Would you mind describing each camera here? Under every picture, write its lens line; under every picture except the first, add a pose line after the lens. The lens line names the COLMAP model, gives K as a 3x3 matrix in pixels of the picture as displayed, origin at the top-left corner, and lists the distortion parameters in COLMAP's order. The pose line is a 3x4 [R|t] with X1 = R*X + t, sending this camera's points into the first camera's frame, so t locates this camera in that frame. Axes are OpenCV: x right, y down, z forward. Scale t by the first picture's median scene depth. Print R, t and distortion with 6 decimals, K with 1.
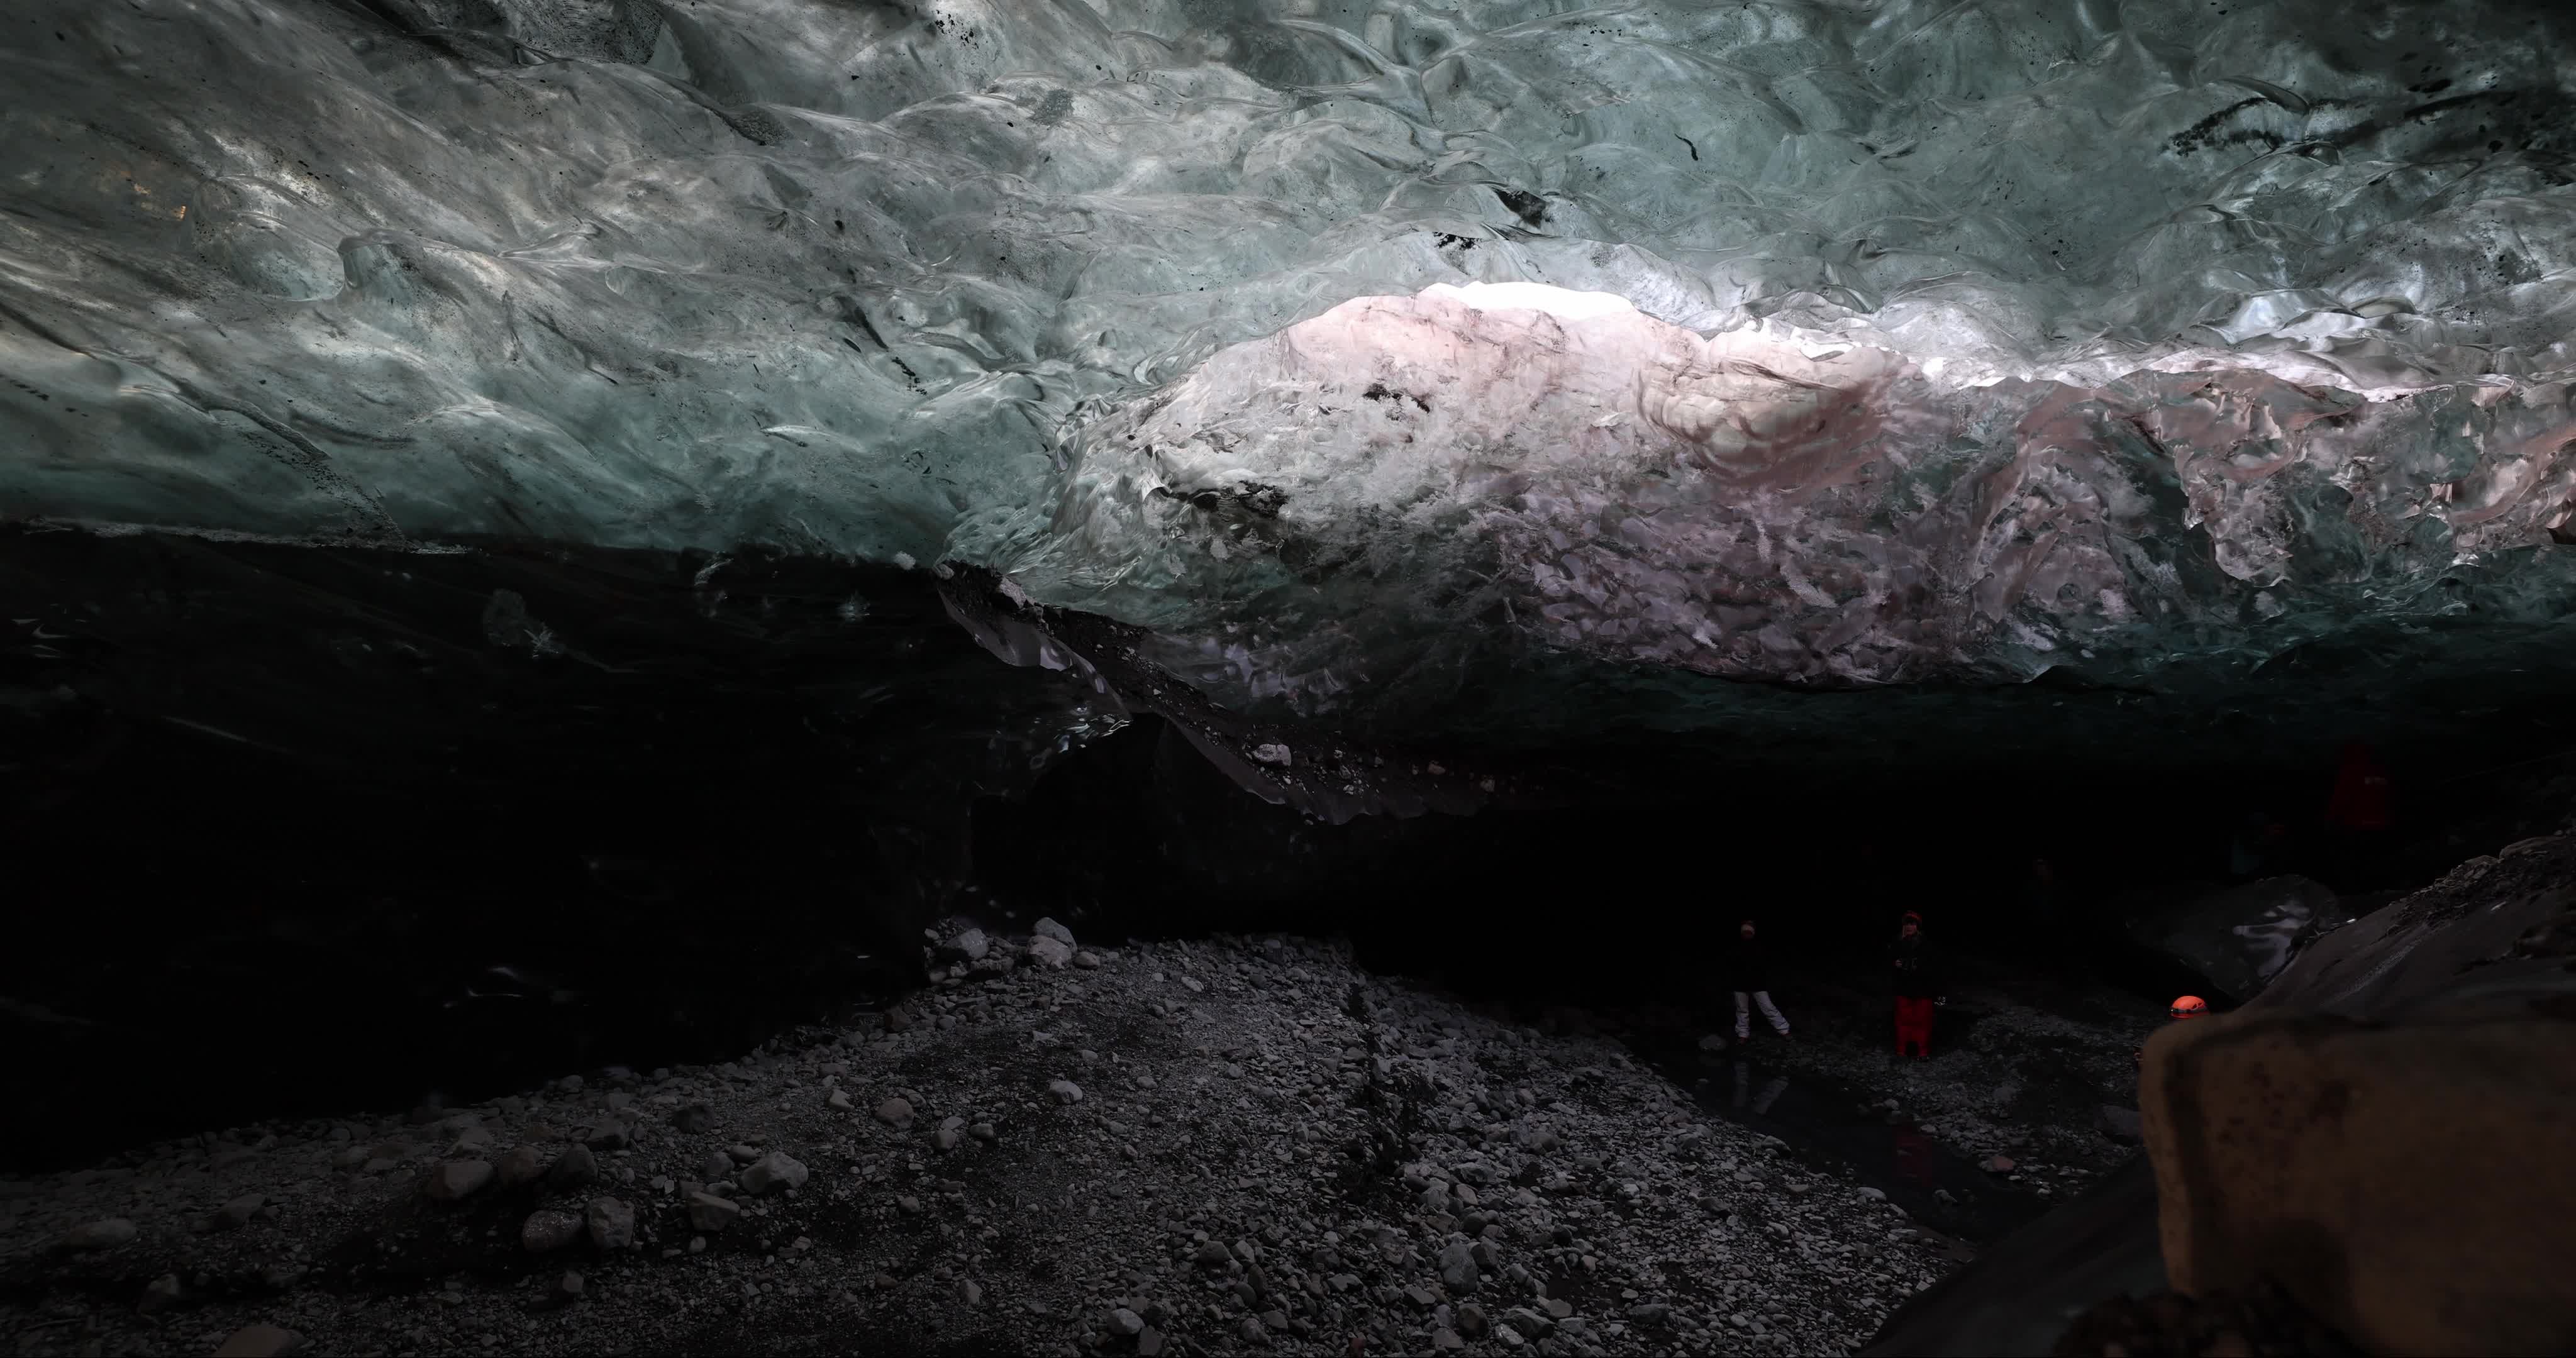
lens RADIAL K [[1110.7, 0, 1298.2], [0, 1110.7, 679.2], [0, 0, 1]] dist [-0.049588, 0.018526]
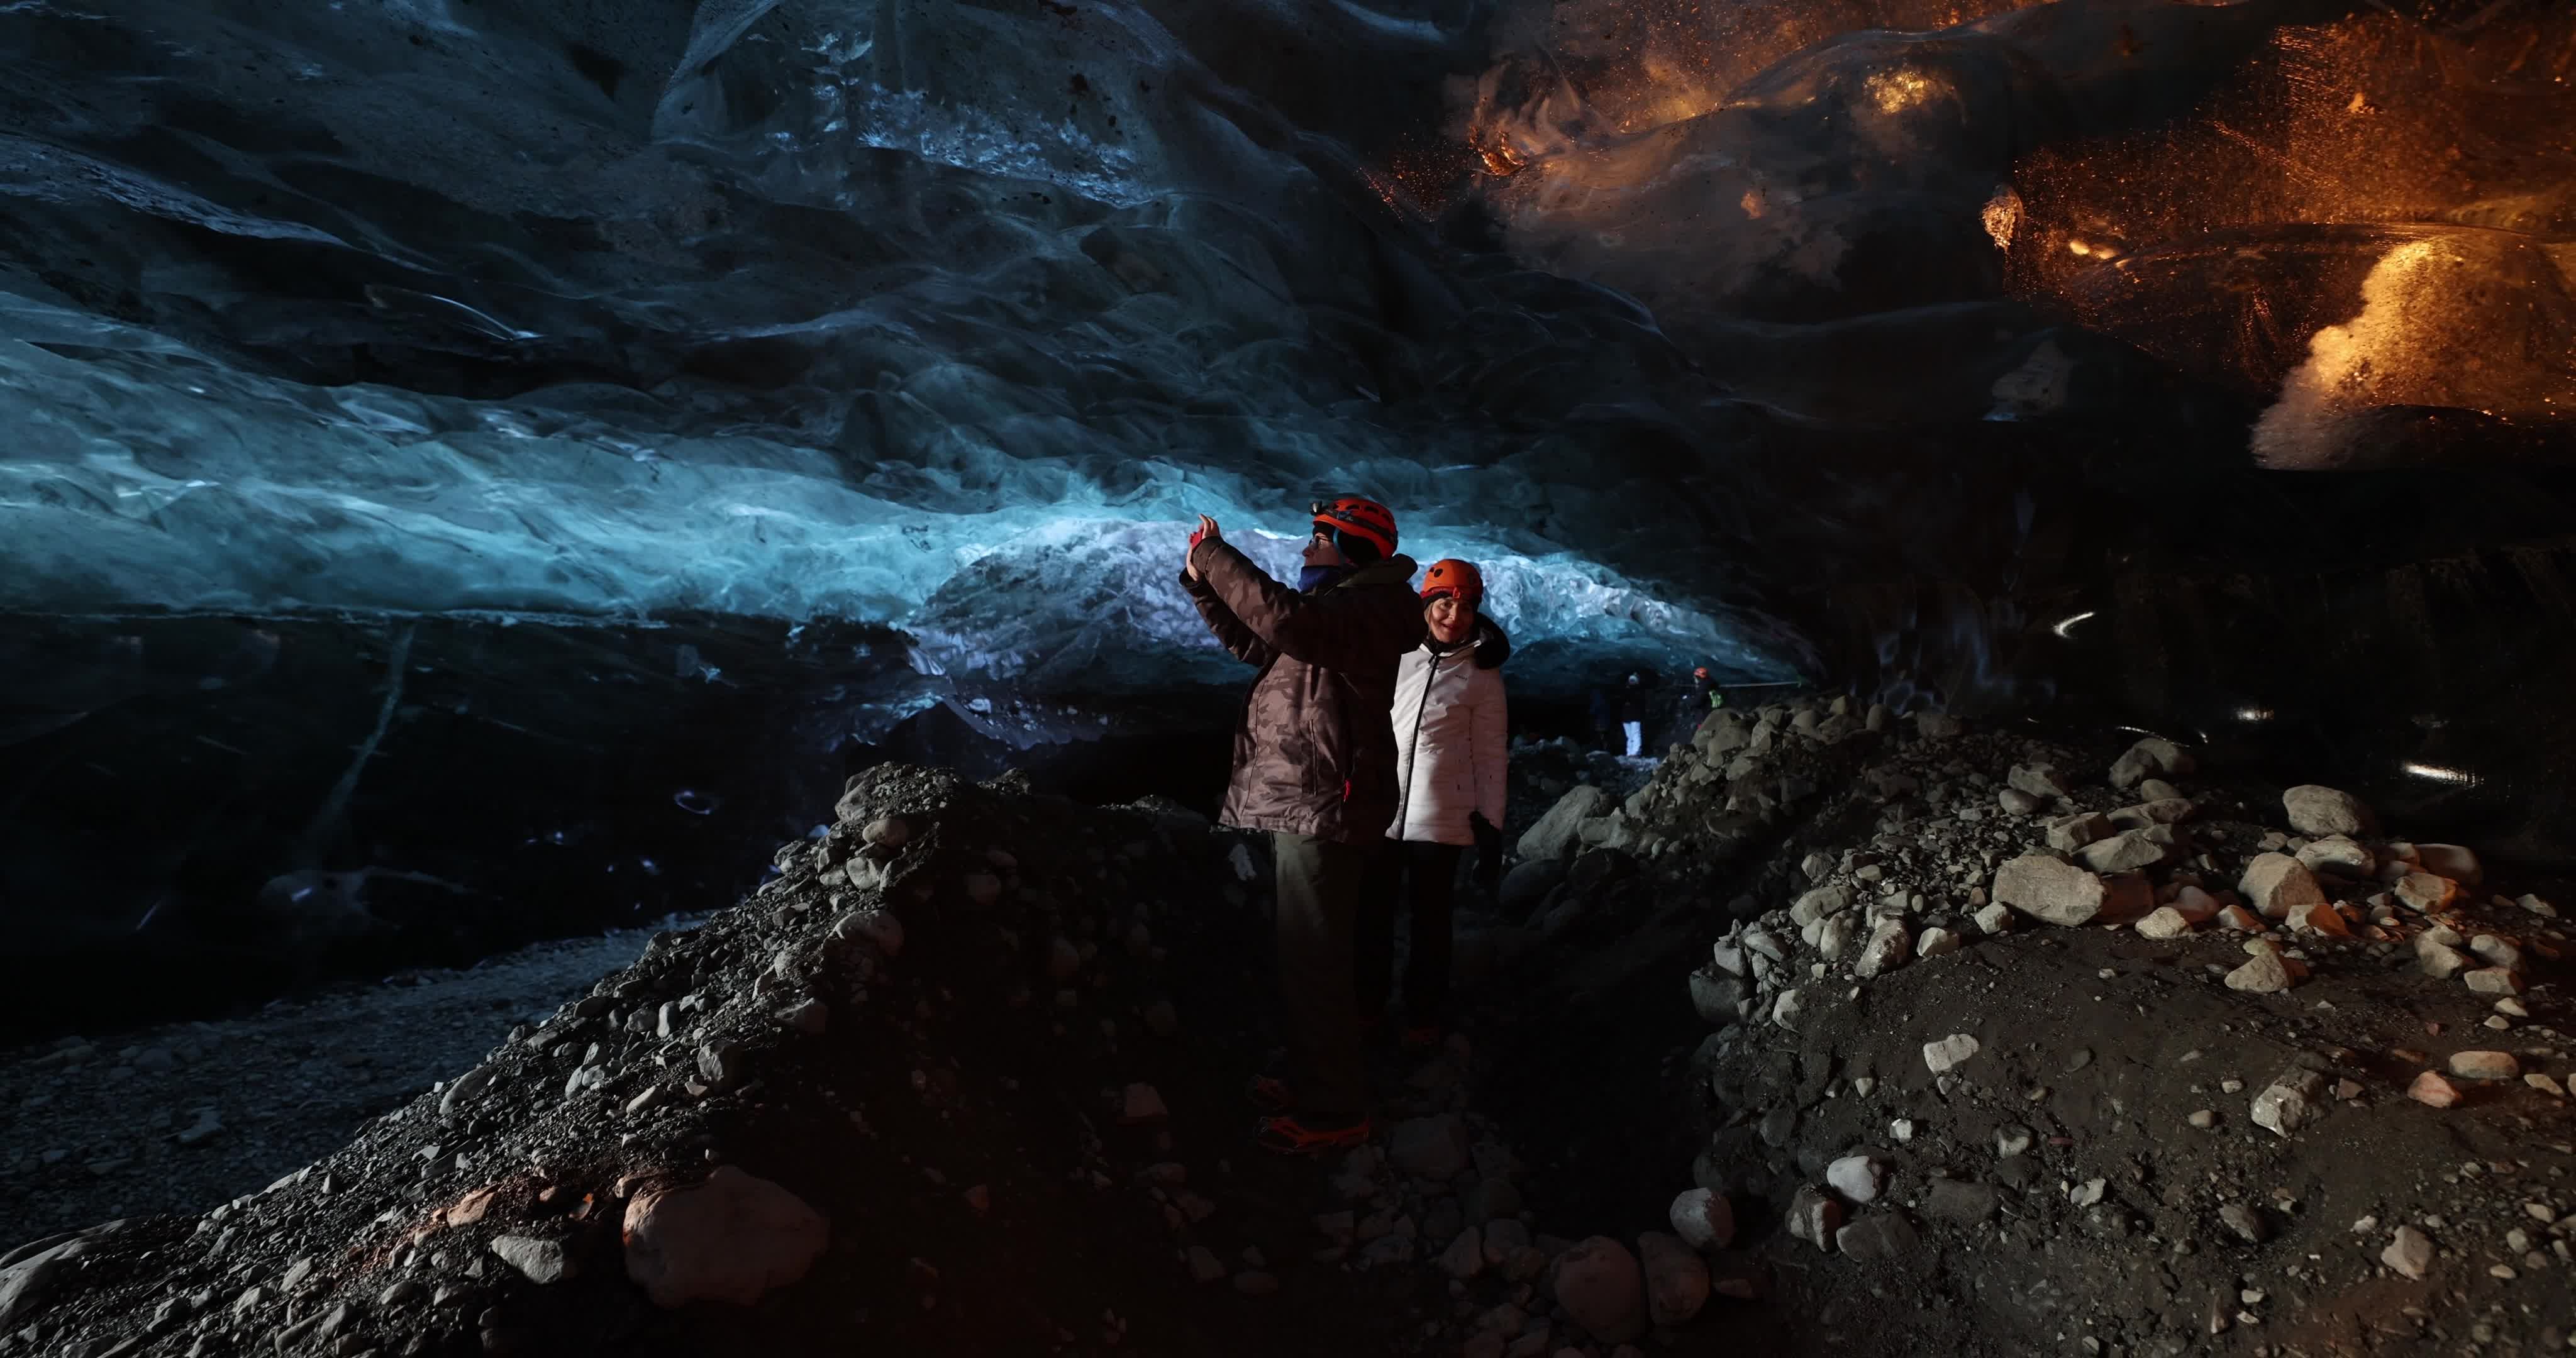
lens RADIAL K [[1128.3, 0, 1295.8], [0, 1128.3, 679.4], [0, 0, 1]] dist [-0.058234, 0.026276]
pose [[0.891676, -0.003143, 0.452662, -0.340398], [-0.036098, 0.996298, 0.078024, -0.106563], [-0.451232, -0.085912, 0.888262, -0.577150]]
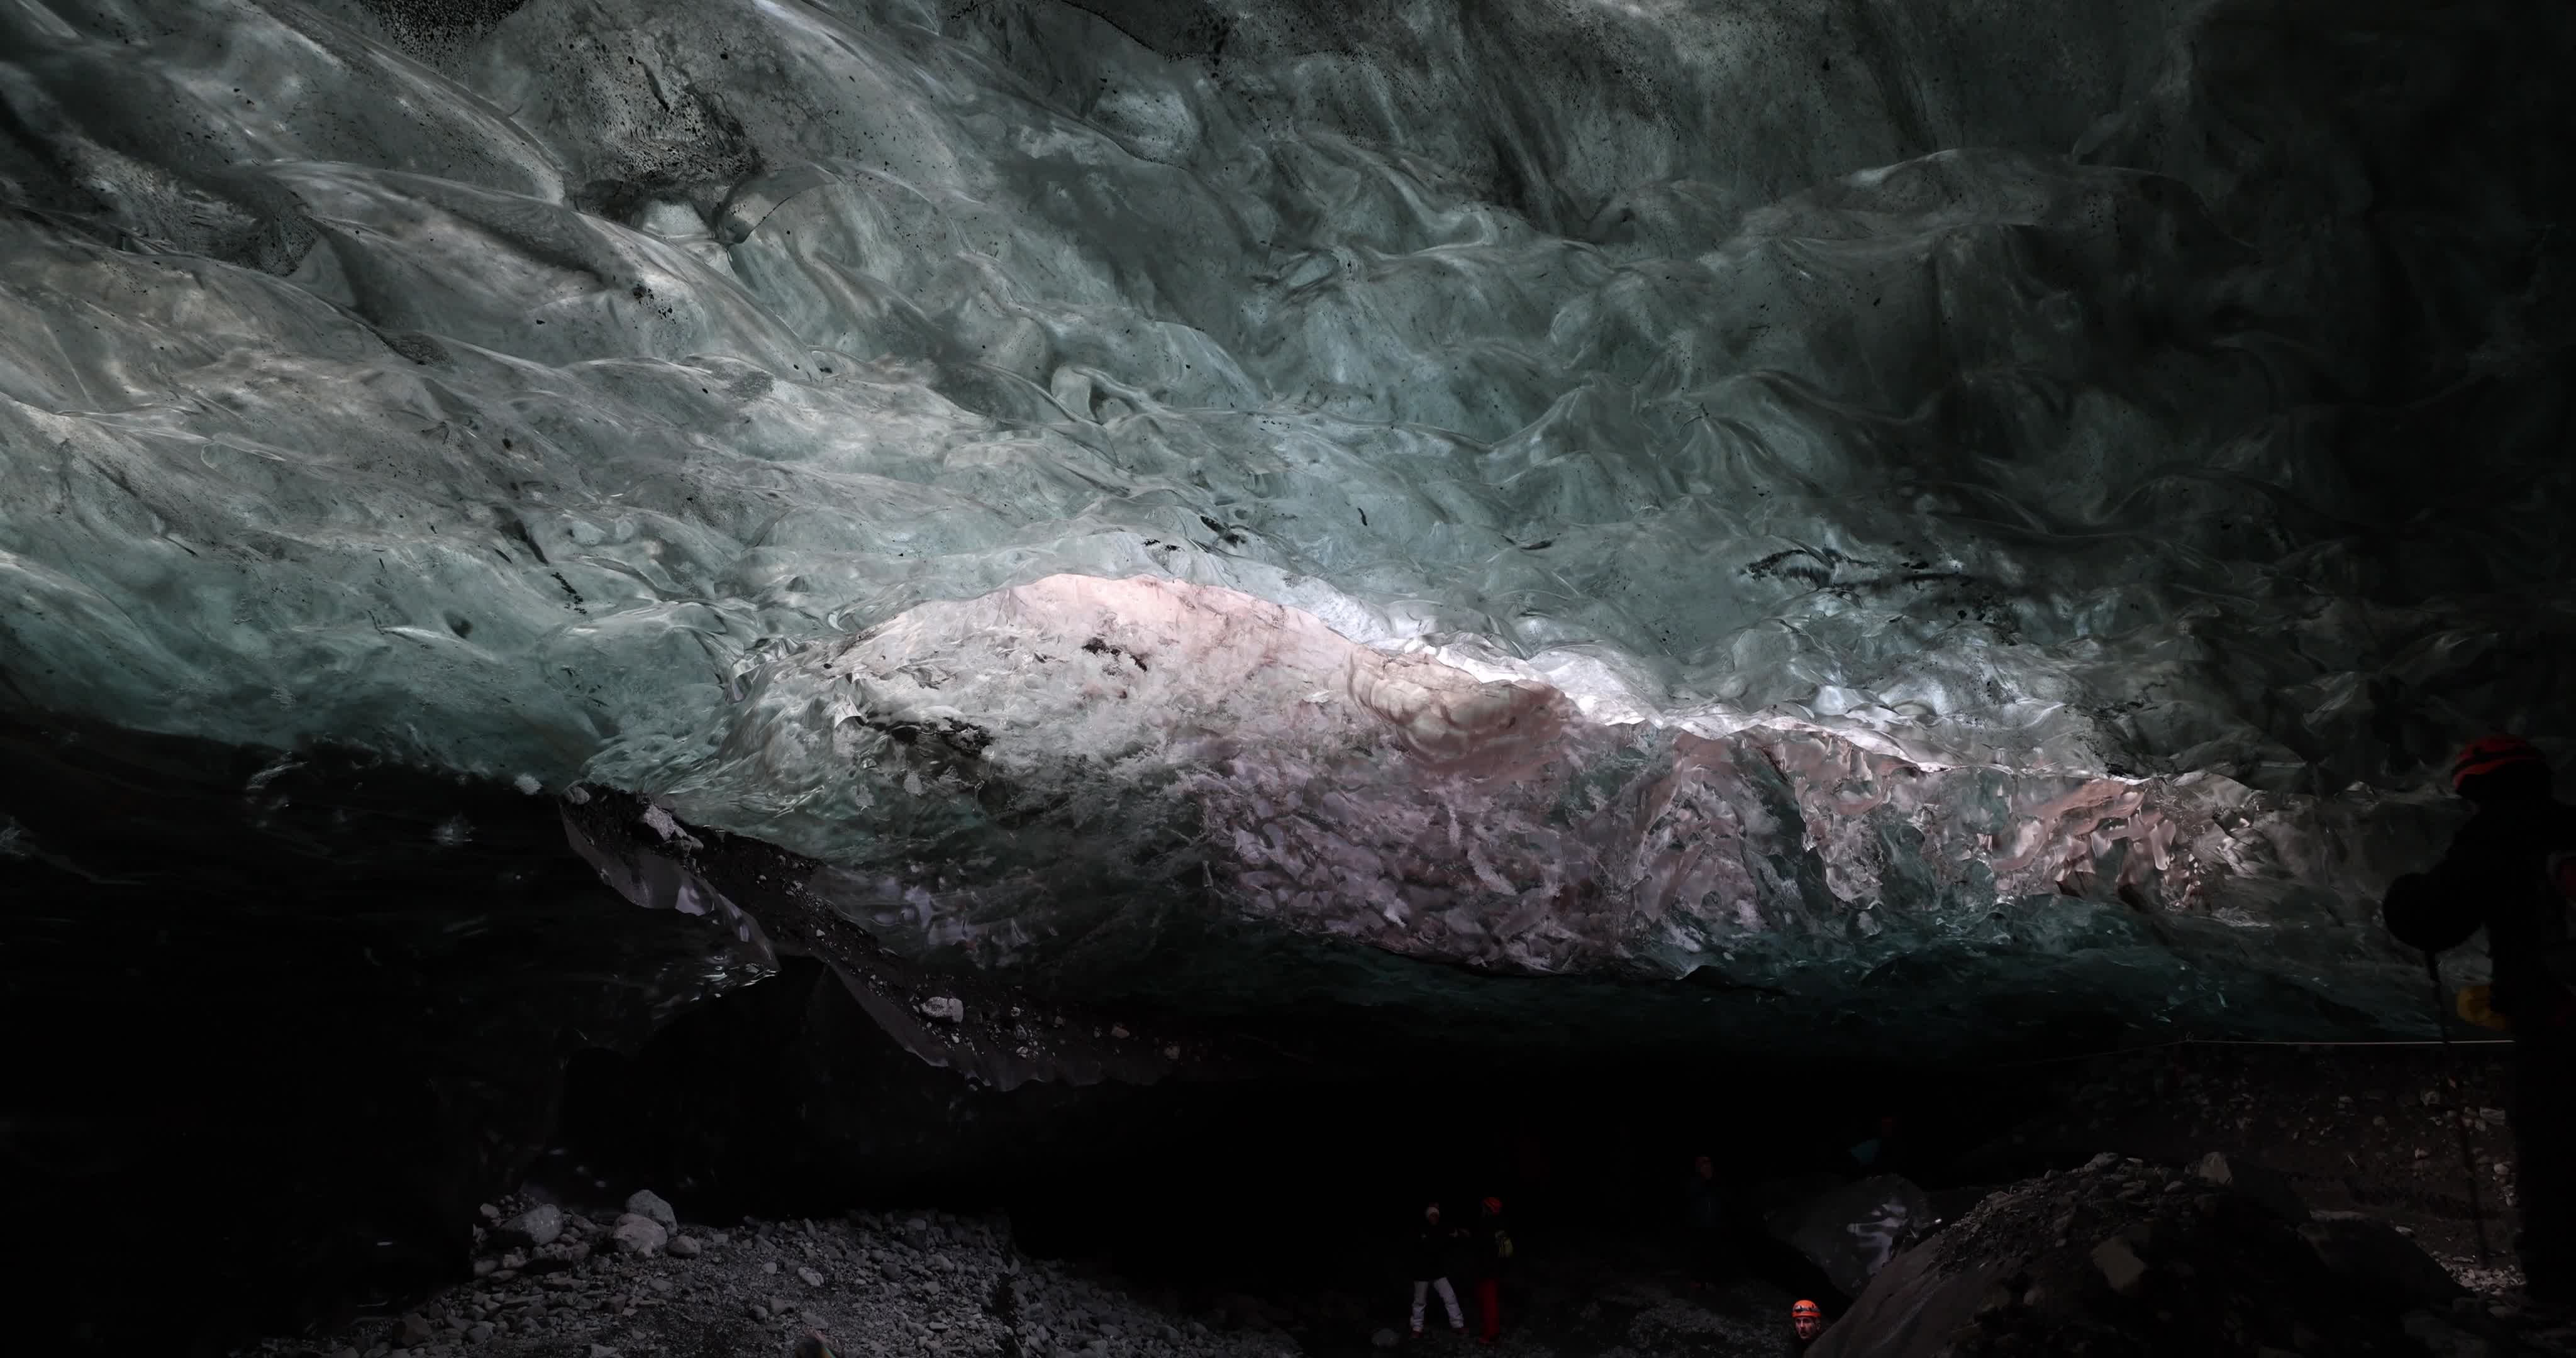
lens RADIAL K [[1128.3, 0, 1295.8], [0, 1128.3, 679.4], [0, 0, 1]] dist [-0.058234, 0.026276]
pose [[0.967209, 0.121026, 0.223294, 0.020684], [-0.073558, 0.974971, -0.209813, -0.026978], [-0.243098, 0.186507, 0.951902, -0.013026]]
